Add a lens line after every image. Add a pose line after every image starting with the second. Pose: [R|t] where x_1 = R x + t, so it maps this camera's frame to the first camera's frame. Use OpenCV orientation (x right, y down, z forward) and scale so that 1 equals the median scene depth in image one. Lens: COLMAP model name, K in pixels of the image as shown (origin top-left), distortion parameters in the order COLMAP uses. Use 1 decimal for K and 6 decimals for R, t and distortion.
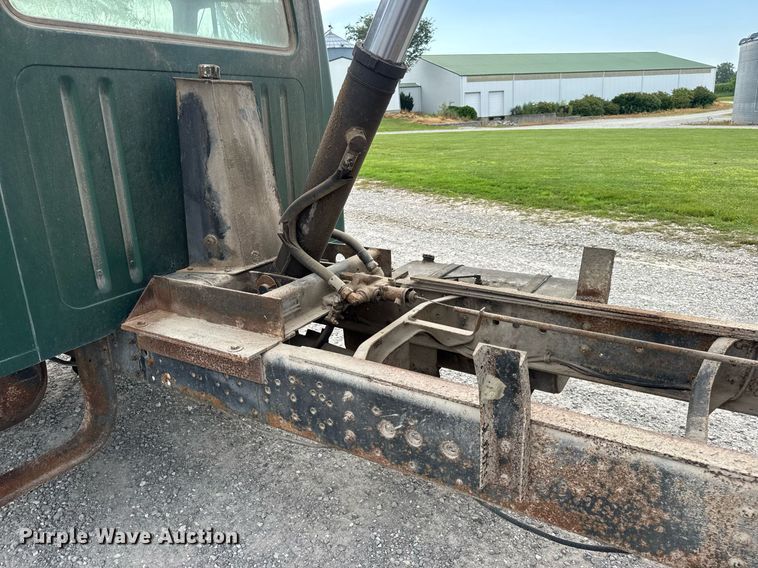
lens RADIAL K [[540.0, 0, 375.9], [0, 540.0, 280.0], [0, 0, 1]] dist [0.035194, -0.041654]
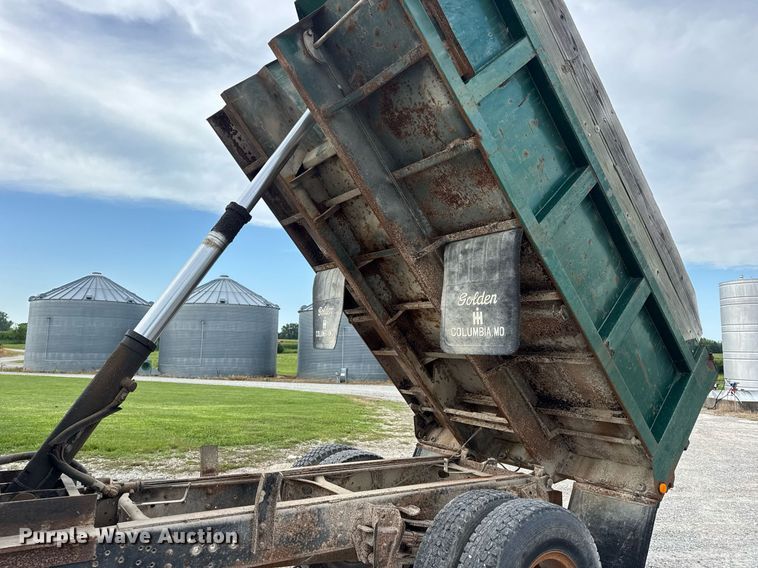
lens RADIAL K [[540.0, 0, 375.9], [0, 540.0, 280.0], [0, 0, 1]] dist [0.035194, -0.041654]
pose [[0.400553, 0.181300, 0.898158, -1.803632], [0.222142, 0.931770, -0.287154, 0.118339], [-0.888938, 0.314539, 0.332949, -0.463495]]
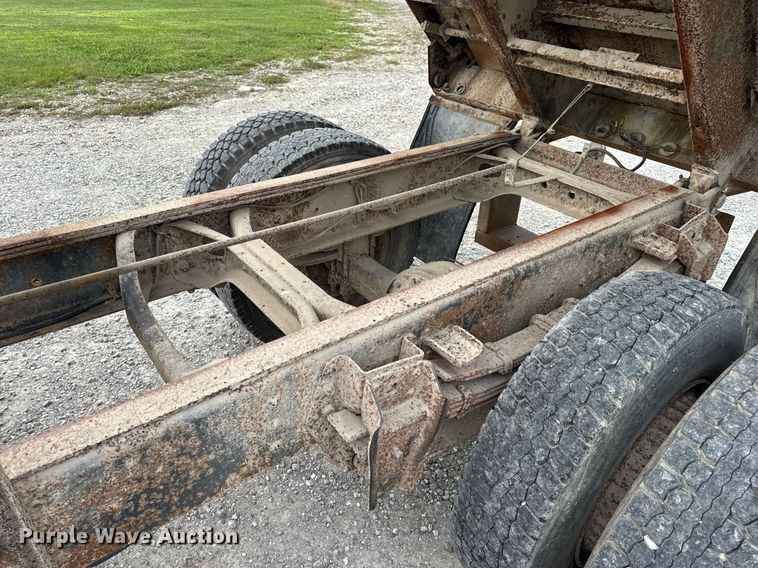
lens RADIAL K [[540.0, 0, 375.9], [0, 540.0, 280.0], [0, 0, 1]] dist [0.035194, -0.041654]
pose [[0.365497, -0.450277, 0.814655, 0.025159], [0.236949, 0.891384, 0.386379, -0.106377], [-0.900148, 0.051812, 0.432491, 0.319516]]
